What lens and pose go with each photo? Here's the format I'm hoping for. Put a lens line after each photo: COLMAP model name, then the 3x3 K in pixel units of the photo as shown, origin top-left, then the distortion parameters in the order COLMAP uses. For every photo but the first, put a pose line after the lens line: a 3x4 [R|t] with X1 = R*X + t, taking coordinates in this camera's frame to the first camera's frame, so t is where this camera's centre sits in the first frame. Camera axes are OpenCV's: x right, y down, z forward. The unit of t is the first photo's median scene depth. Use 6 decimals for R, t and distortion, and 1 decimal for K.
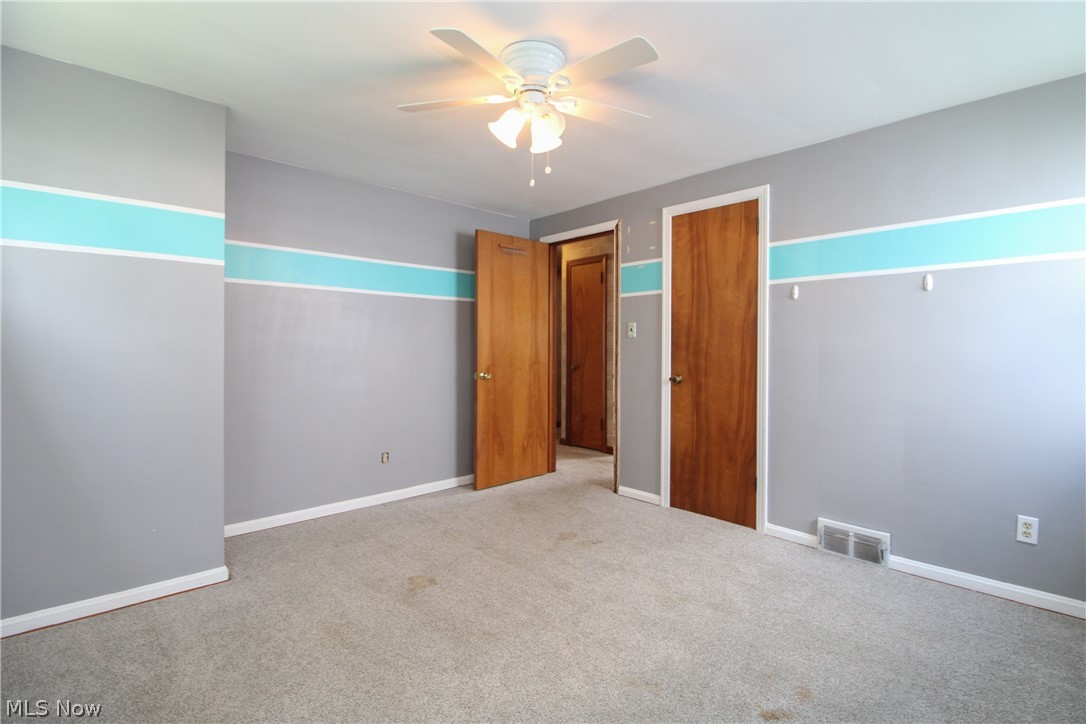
lens RADIAL K [[507.2, 0, 543.8], [0, 507.2, 349.8], [0, 0, 1]] dist [0.000072, -0.013526]
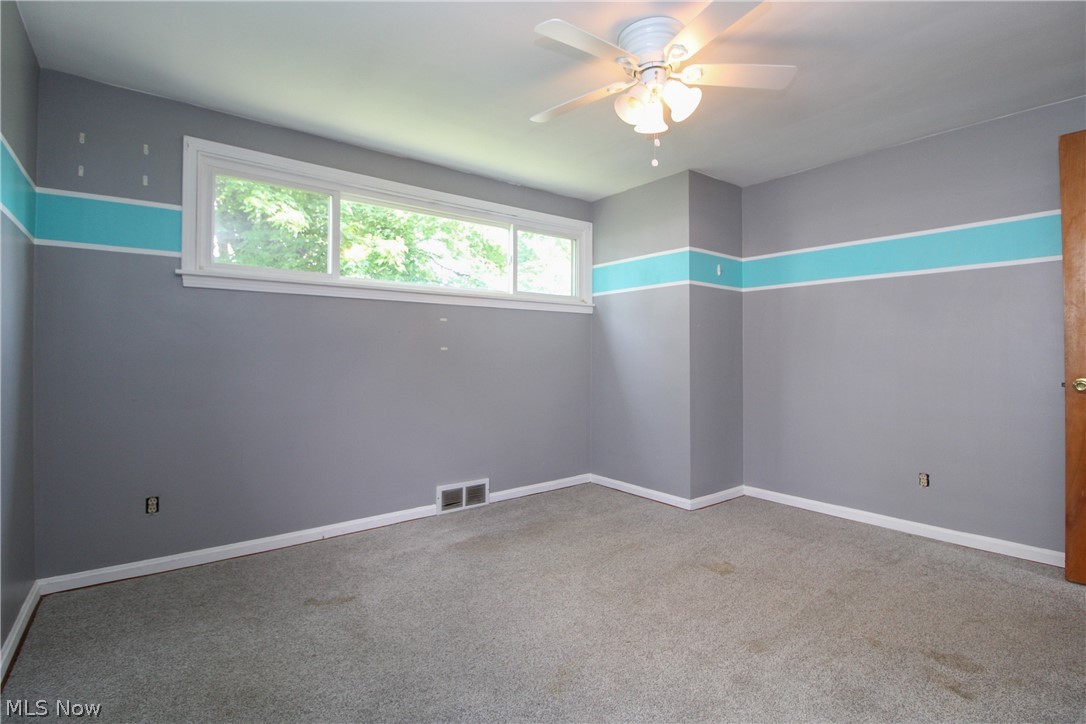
lens RADIAL K [[507.2, 0, 543.8], [0, 507.2, 349.8], [0, 0, 1]] dist [0.000072, -0.013526]
pose [[-0.092028, -0.011524, -0.995690, 0.683350], [-0.004560, 0.999927, -0.011152, 0.027879], [0.995746, 0.003514, -0.092073, 0.622100]]
